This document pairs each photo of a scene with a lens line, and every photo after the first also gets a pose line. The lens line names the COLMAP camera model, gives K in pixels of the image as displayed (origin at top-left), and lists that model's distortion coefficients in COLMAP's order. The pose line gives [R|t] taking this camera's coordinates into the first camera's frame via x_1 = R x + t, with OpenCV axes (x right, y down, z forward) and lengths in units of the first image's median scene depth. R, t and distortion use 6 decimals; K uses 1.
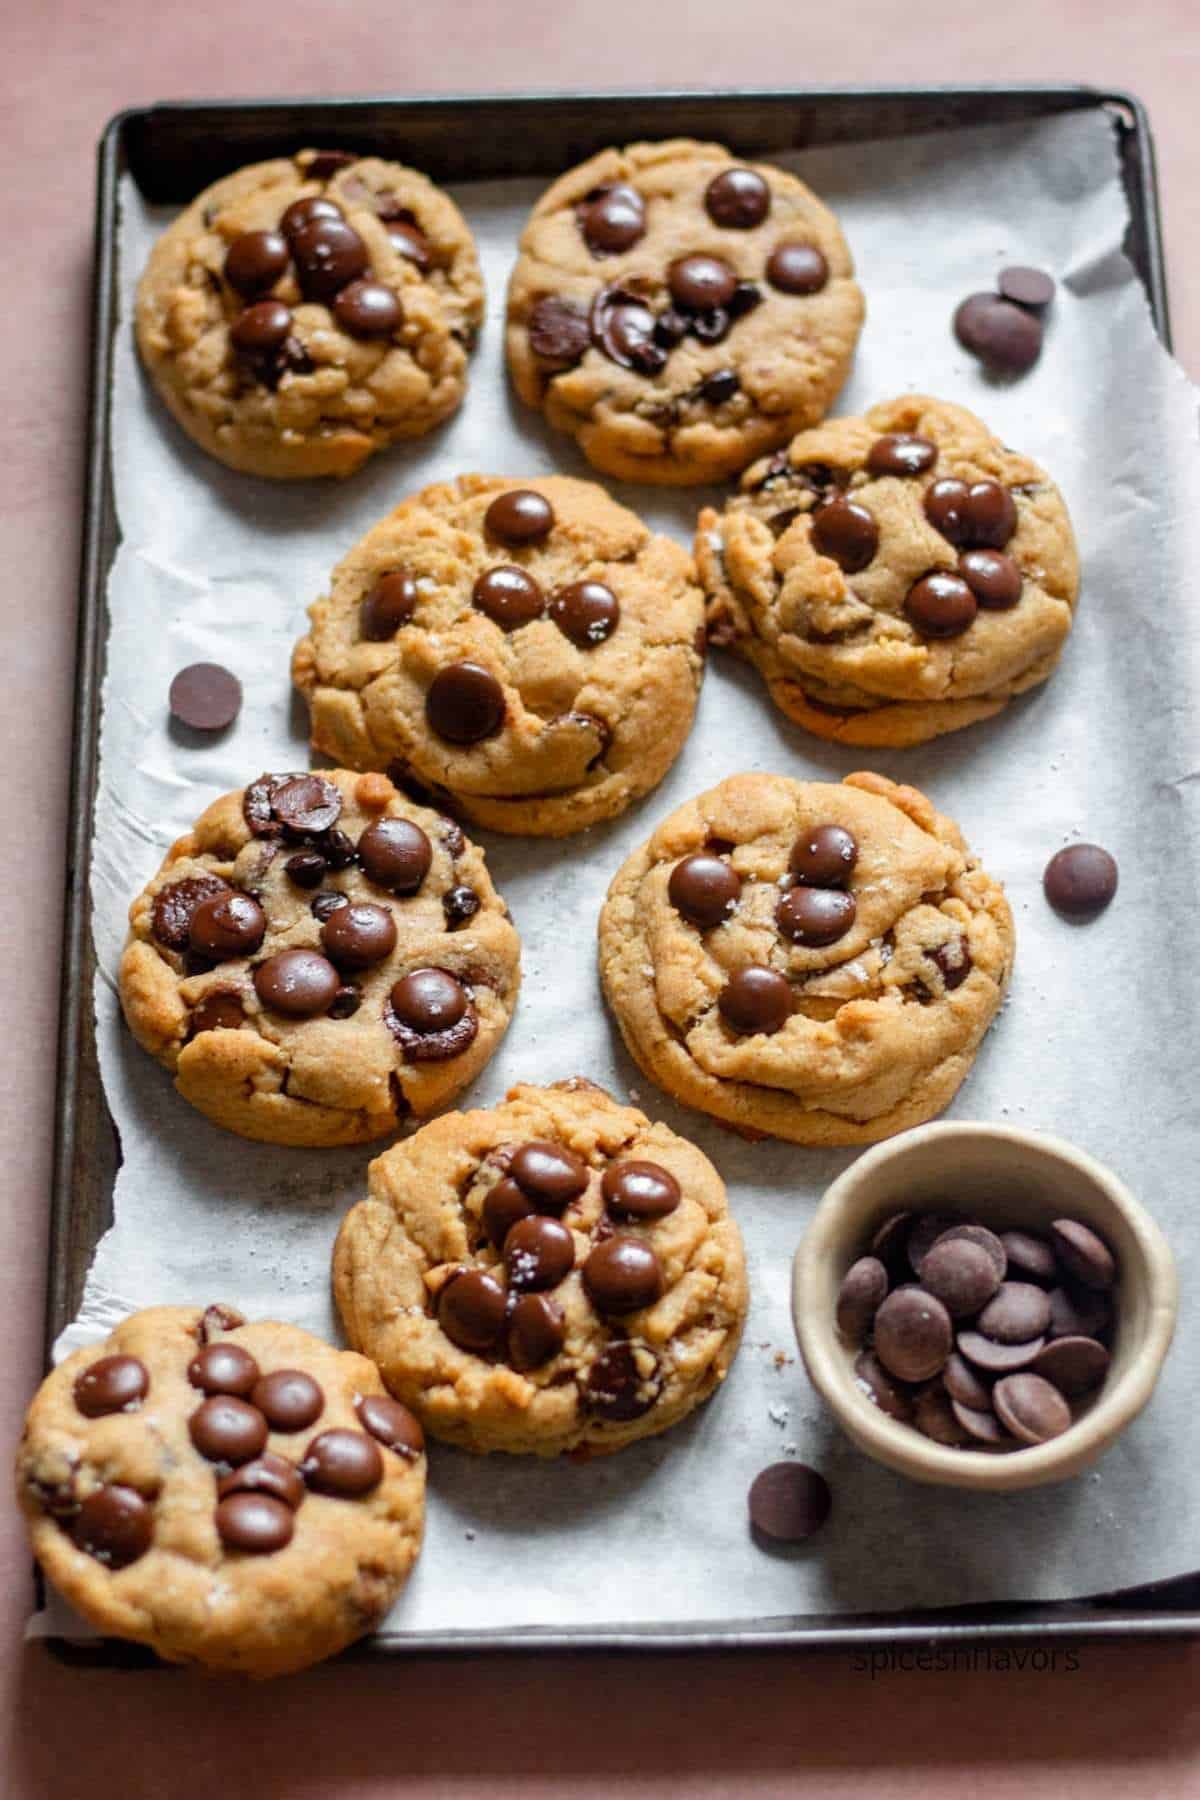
lens RADIAL K [[4883.9, 0, 600.0], [0, 4883.9, 900.0], [0, 0, 1]] dist [-0.073249, -0.961000]
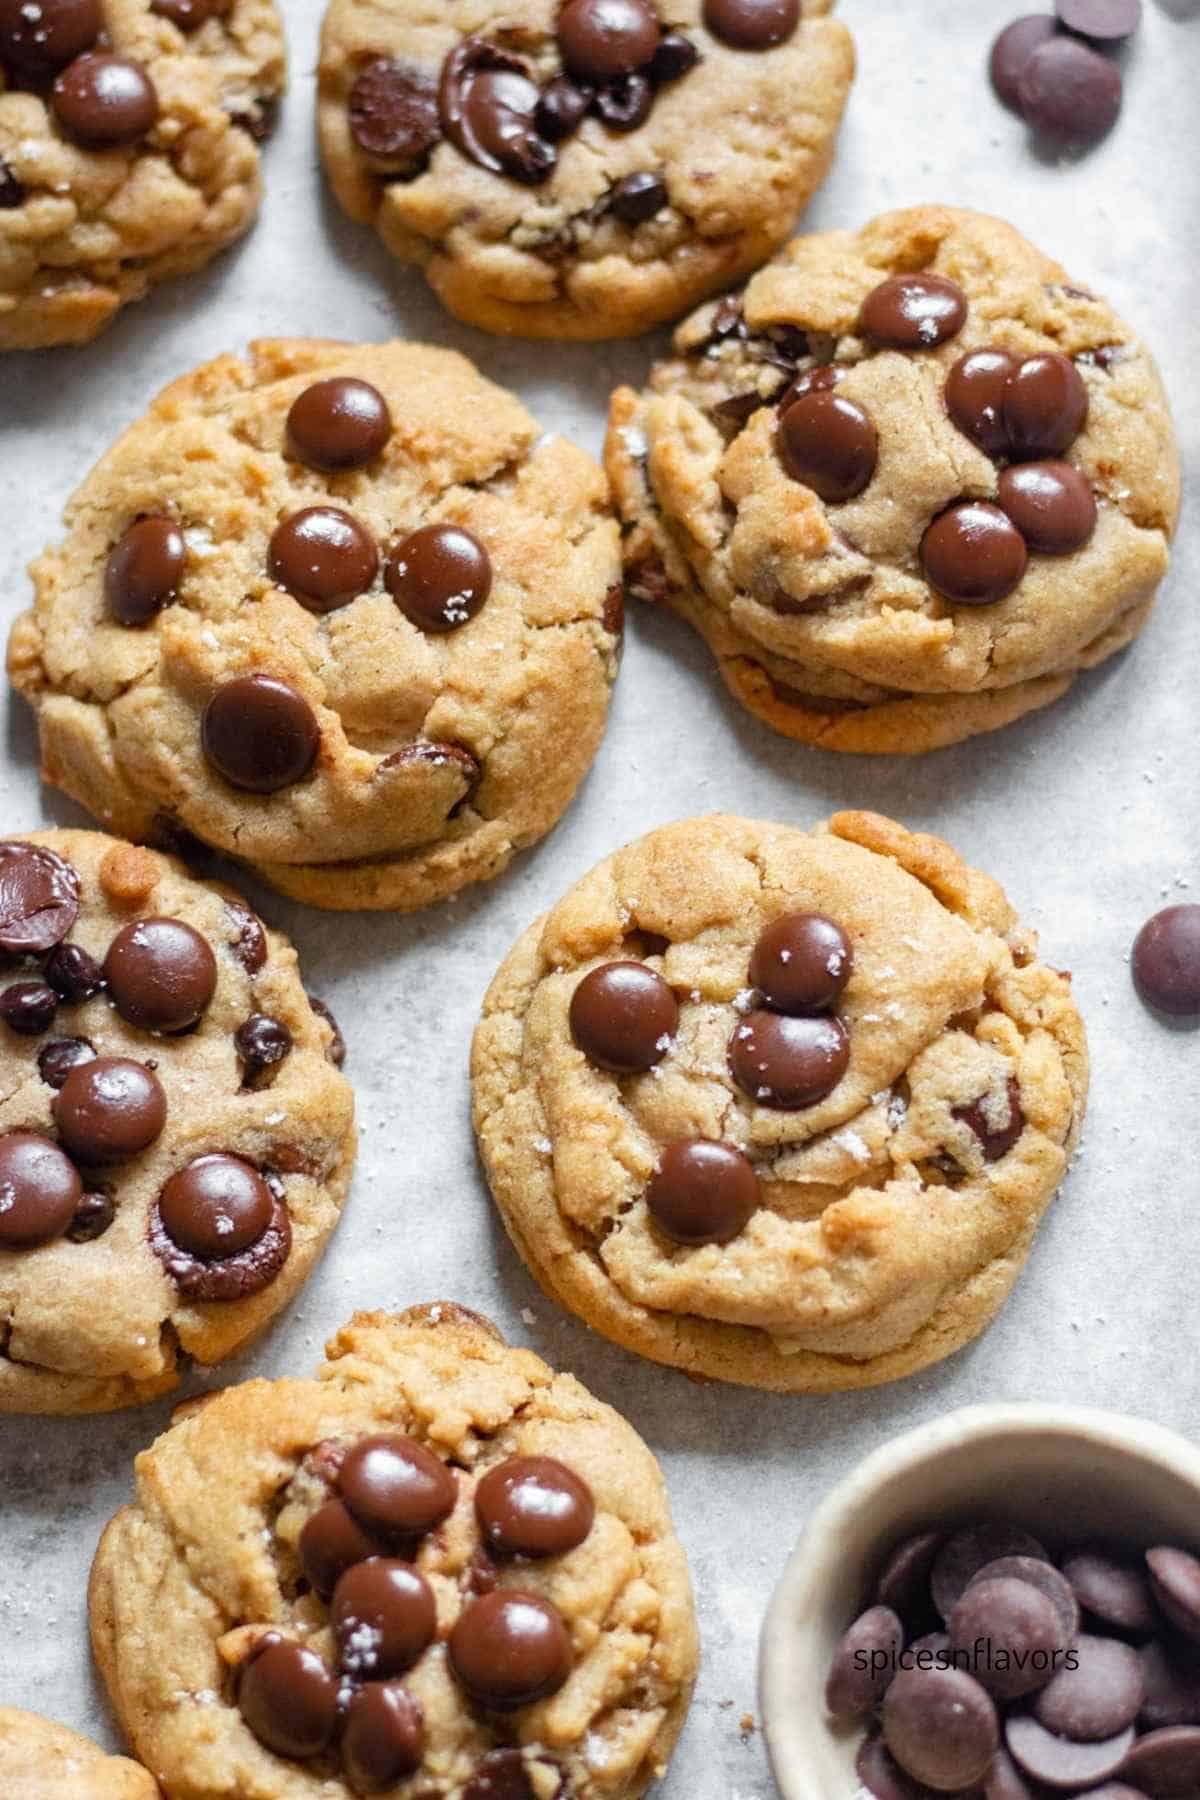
lens RADIAL K [[4883.9, 0, 600.0], [0, 4883.9, 900.0], [0, 0, 1]] dist [-0.073249, -0.961000]
pose [[0.999472, -0.025034, -0.020700, 0.032200], [0.028691, 0.979147, 0.201118, -0.151625], [0.015234, -0.201606, 0.979348, 0.345050]]
